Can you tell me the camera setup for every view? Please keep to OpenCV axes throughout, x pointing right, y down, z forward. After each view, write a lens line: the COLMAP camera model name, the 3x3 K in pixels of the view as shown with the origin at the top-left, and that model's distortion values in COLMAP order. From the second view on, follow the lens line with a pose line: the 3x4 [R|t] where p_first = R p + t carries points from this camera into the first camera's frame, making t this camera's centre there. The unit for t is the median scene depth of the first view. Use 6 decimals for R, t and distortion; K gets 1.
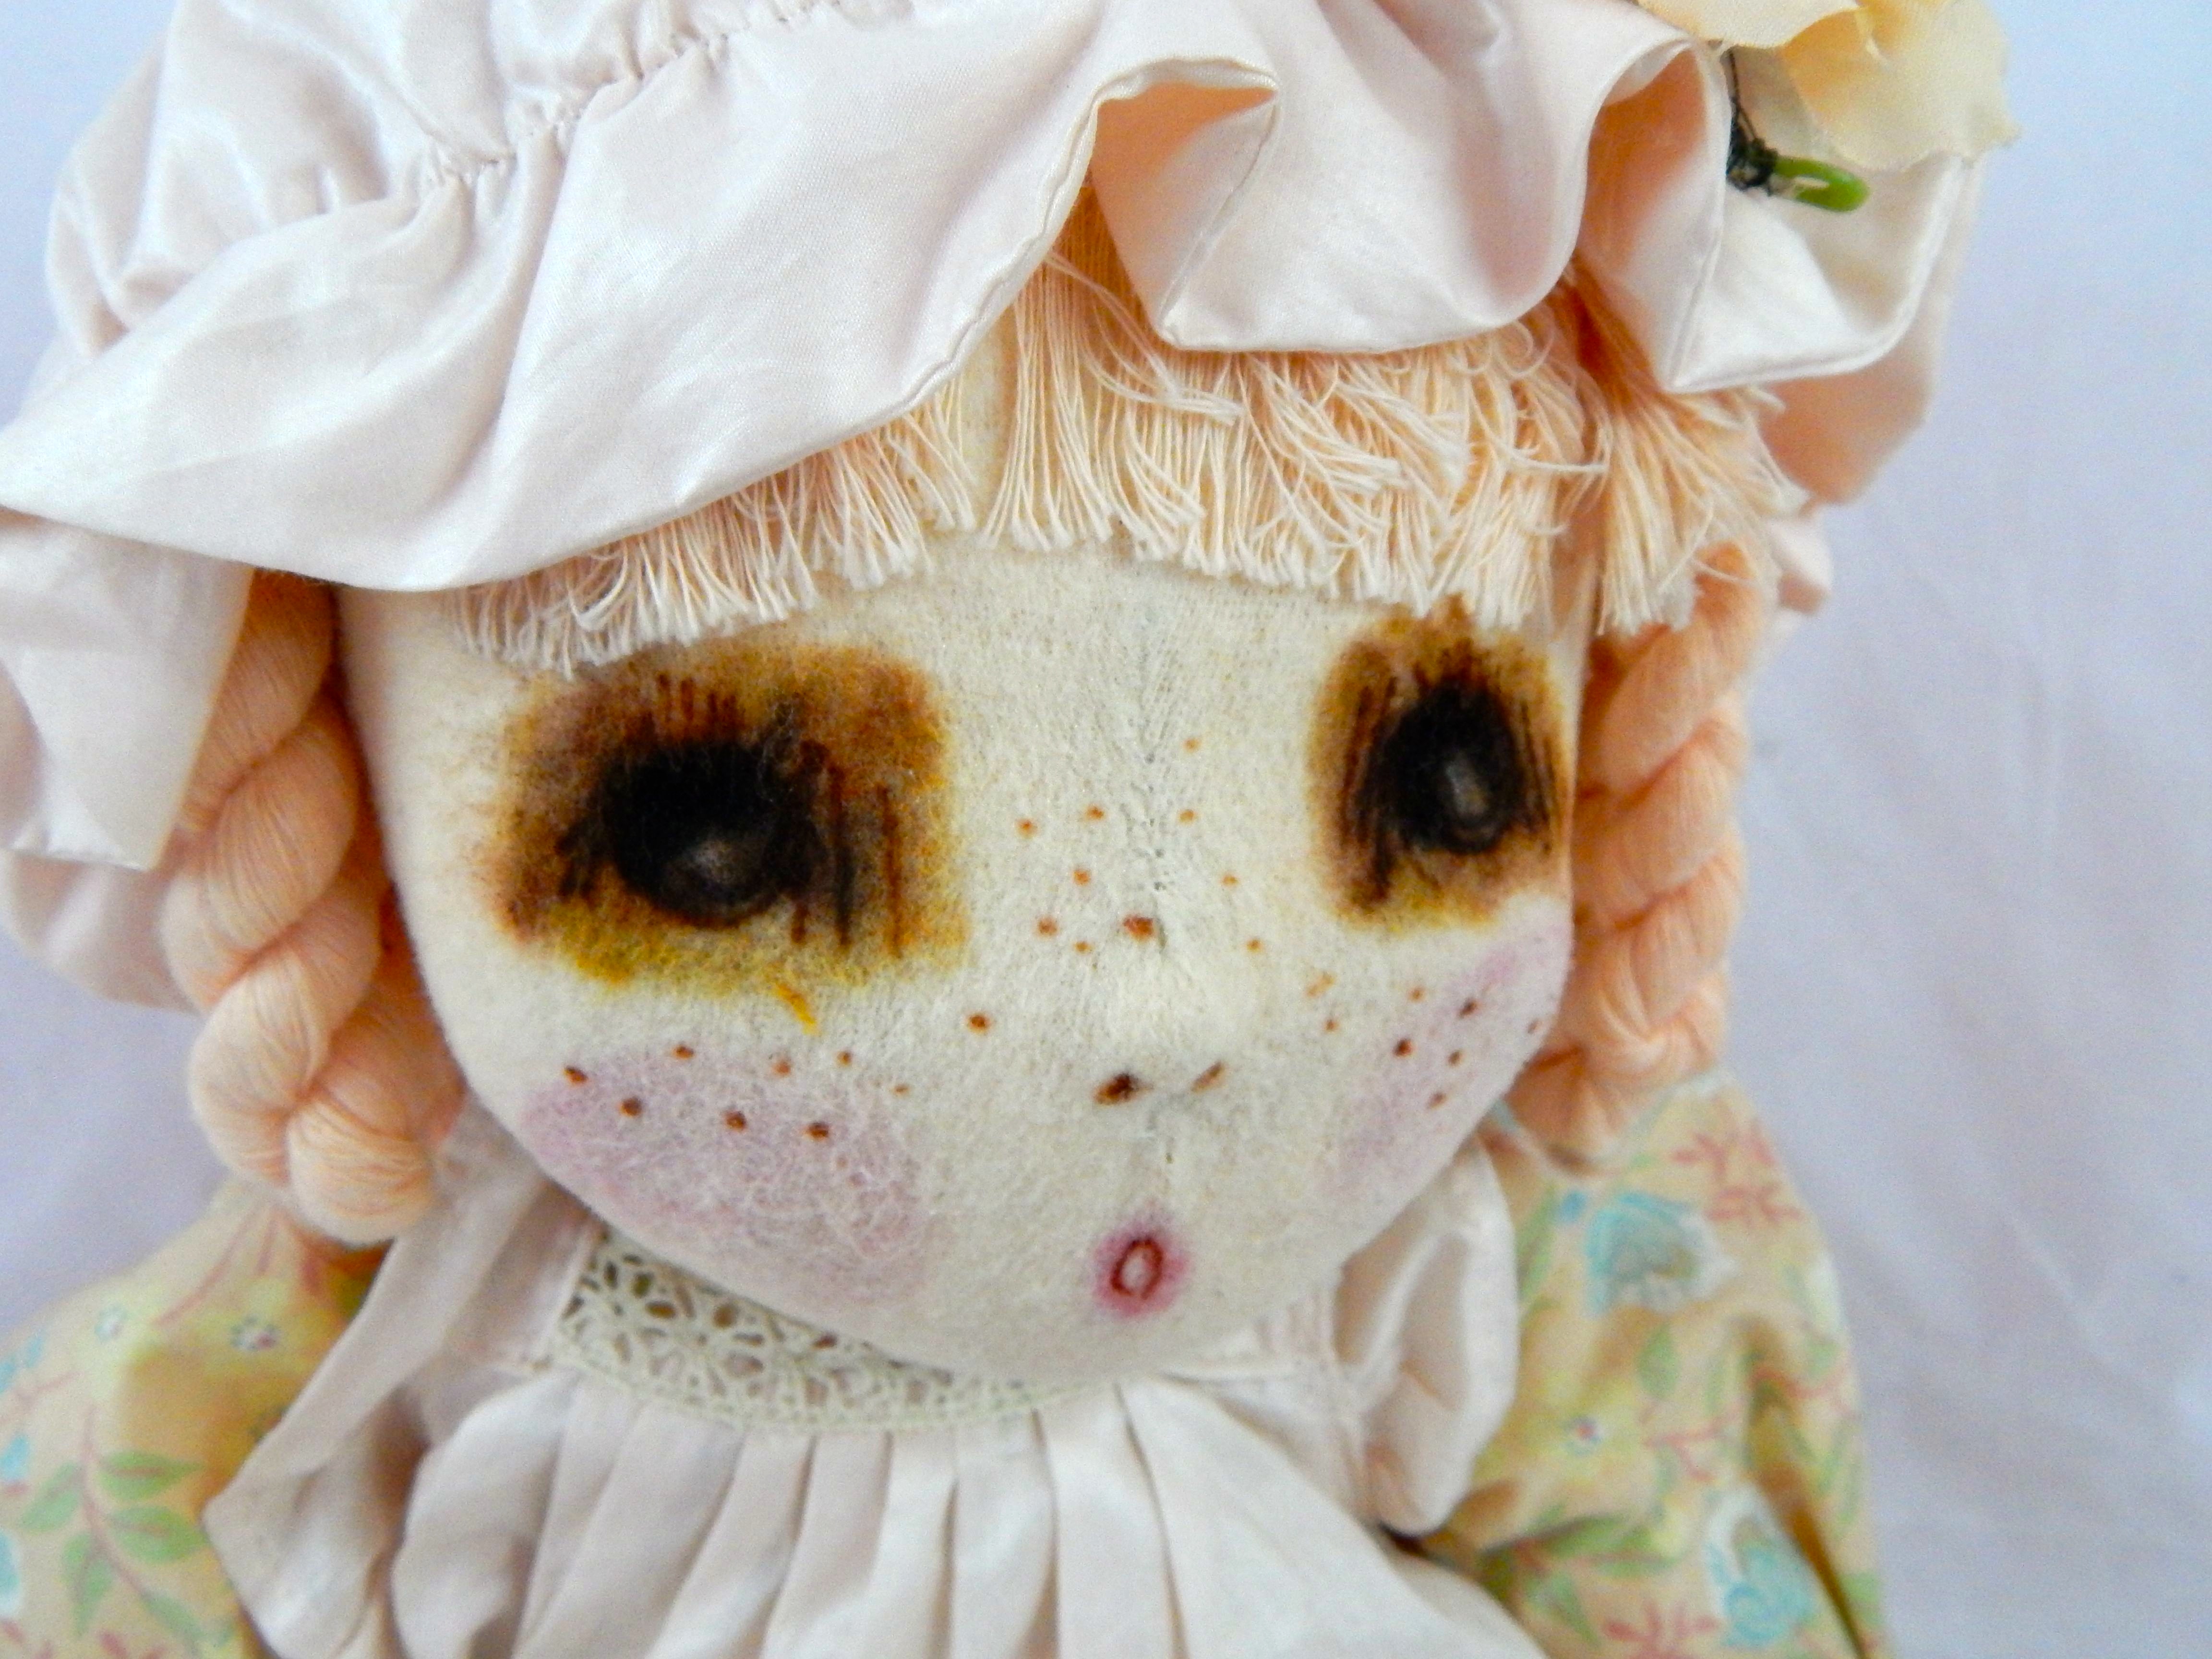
lens RADIAL K [[1881.8, 0, 1106.0], [0, 1881.8, 829.5], [0, 0, 1]] dist [0.036955, -0.003958]
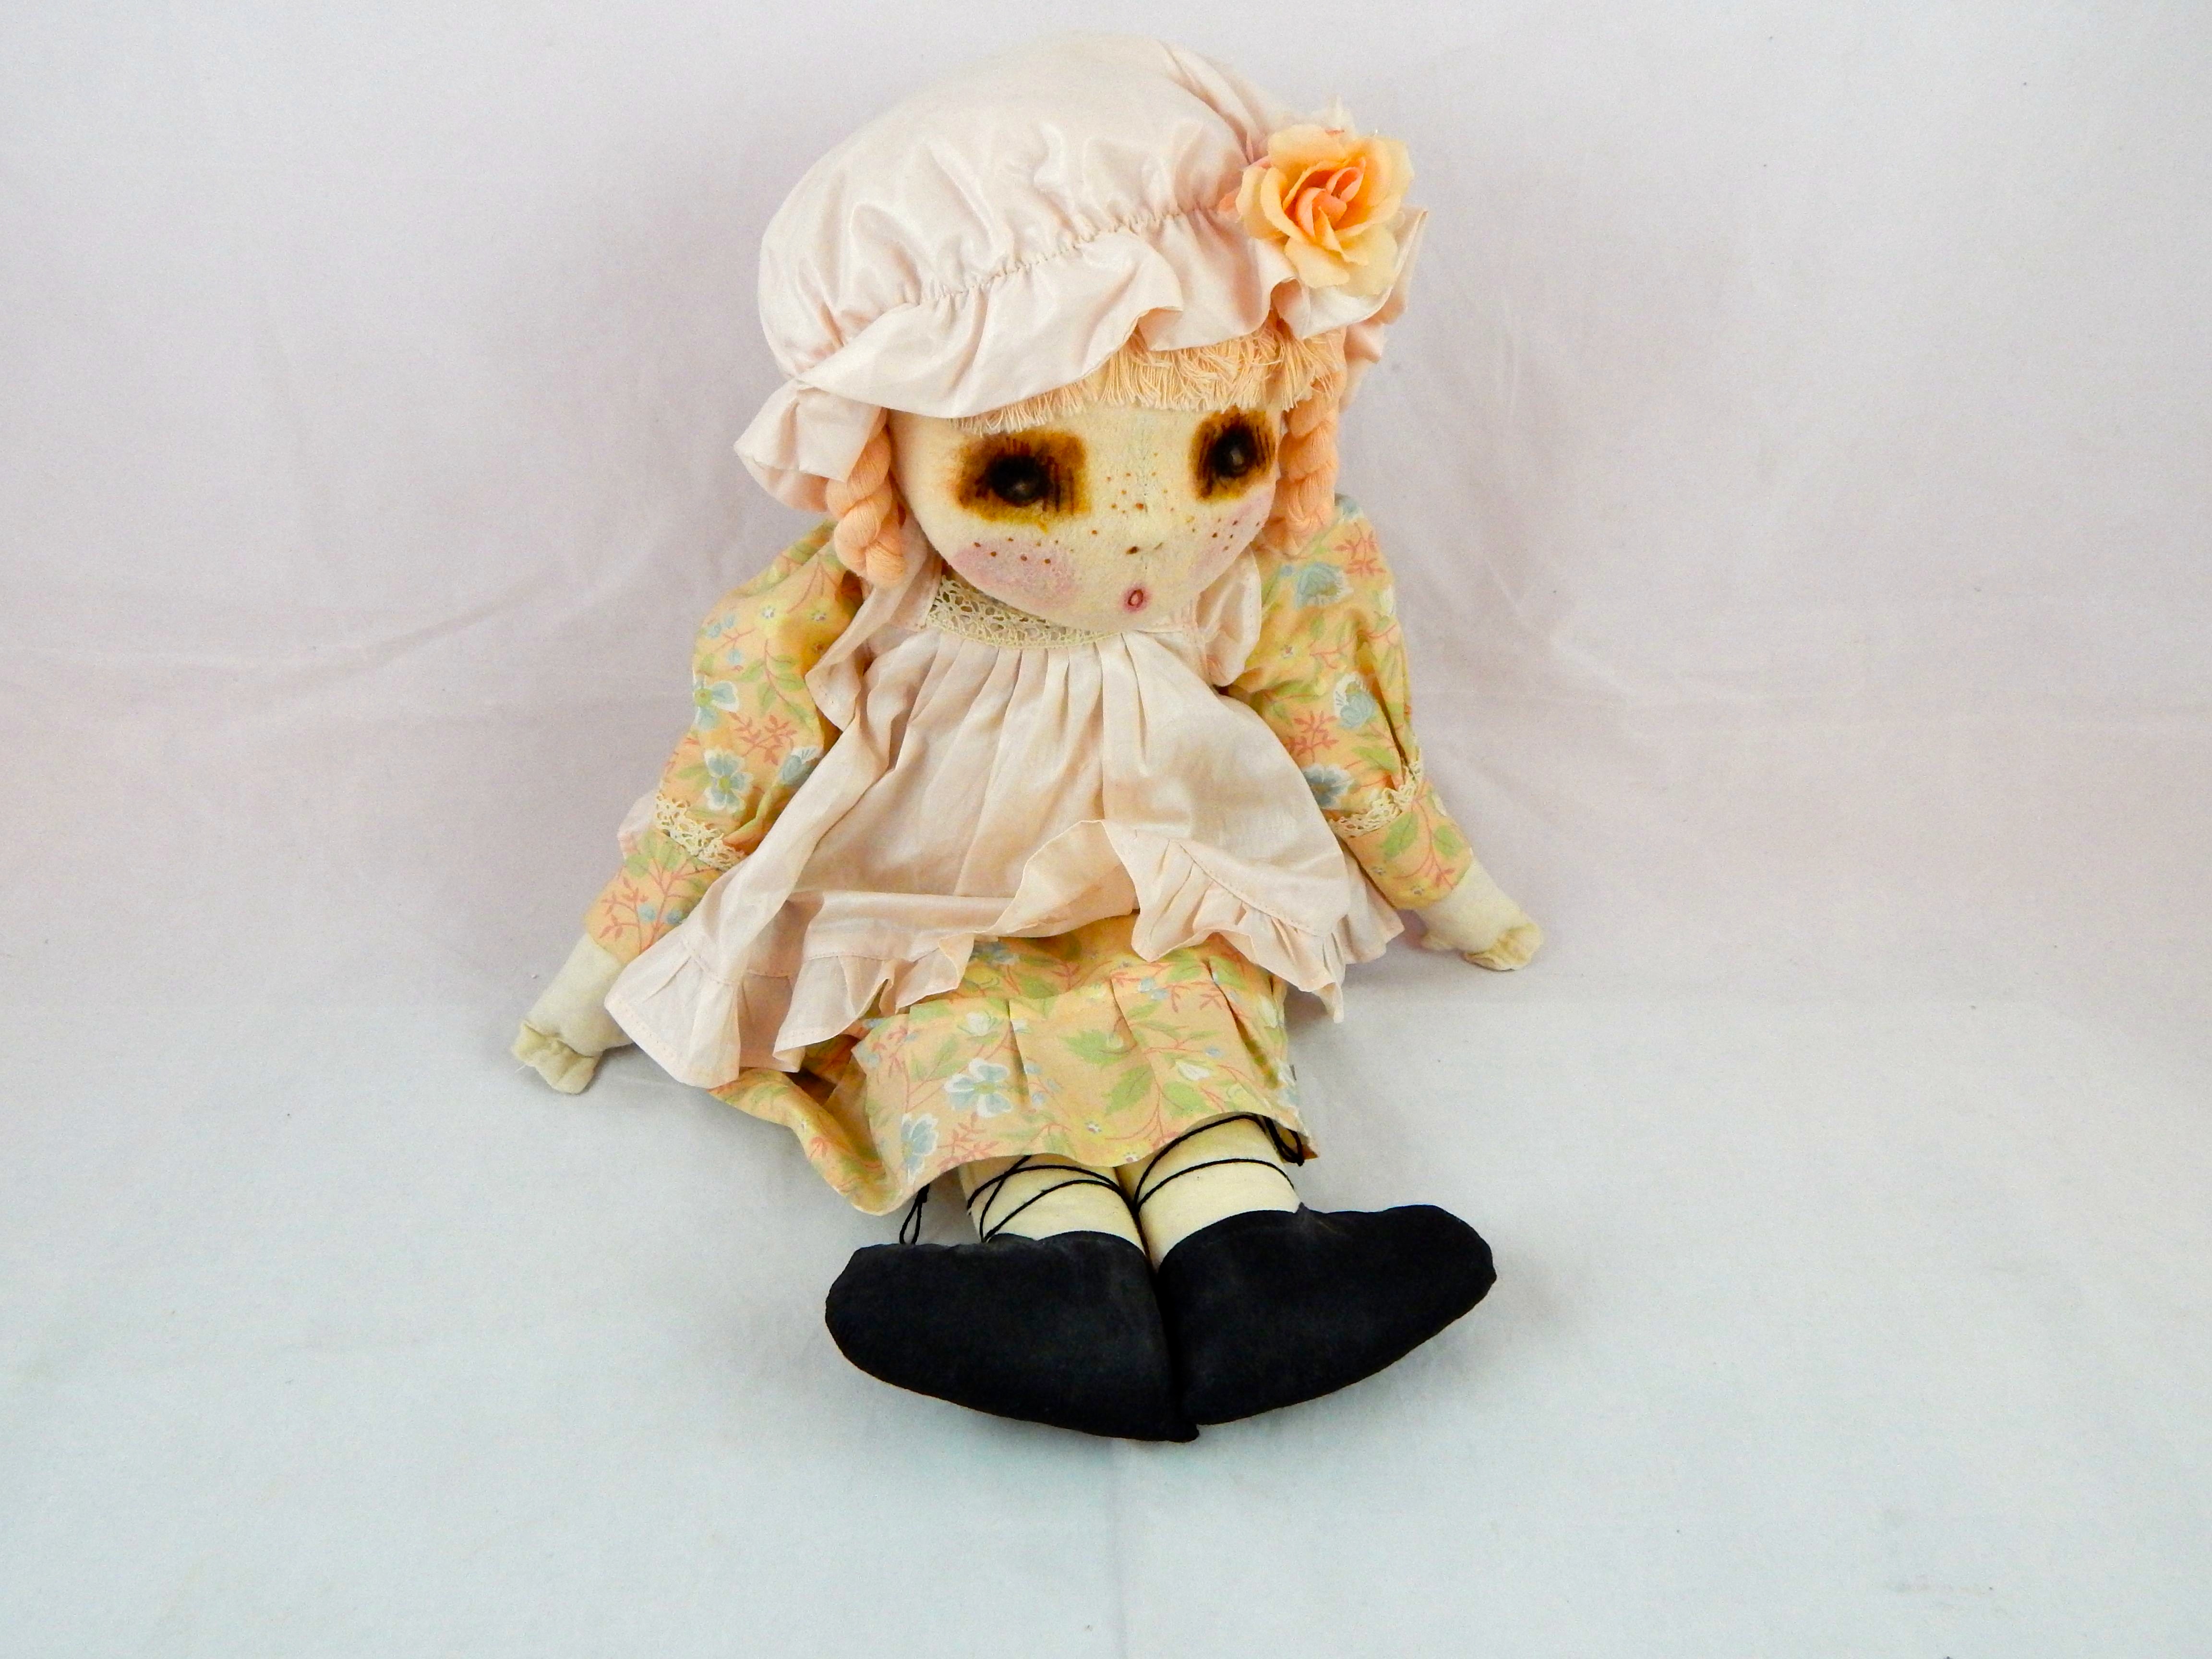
lens RADIAL K [[1894.6, 0, 1106.0], [0, 1894.6, 829.5], [0, 0, 1]] dist [0.019628, -0.021018]
pose [[0.999001, -0.005997, 0.044273, -0.191144], [-0.010576, 0.931043, 0.364757, -0.627768], [-0.043407, -0.364861, 0.930049, -2.336059]]
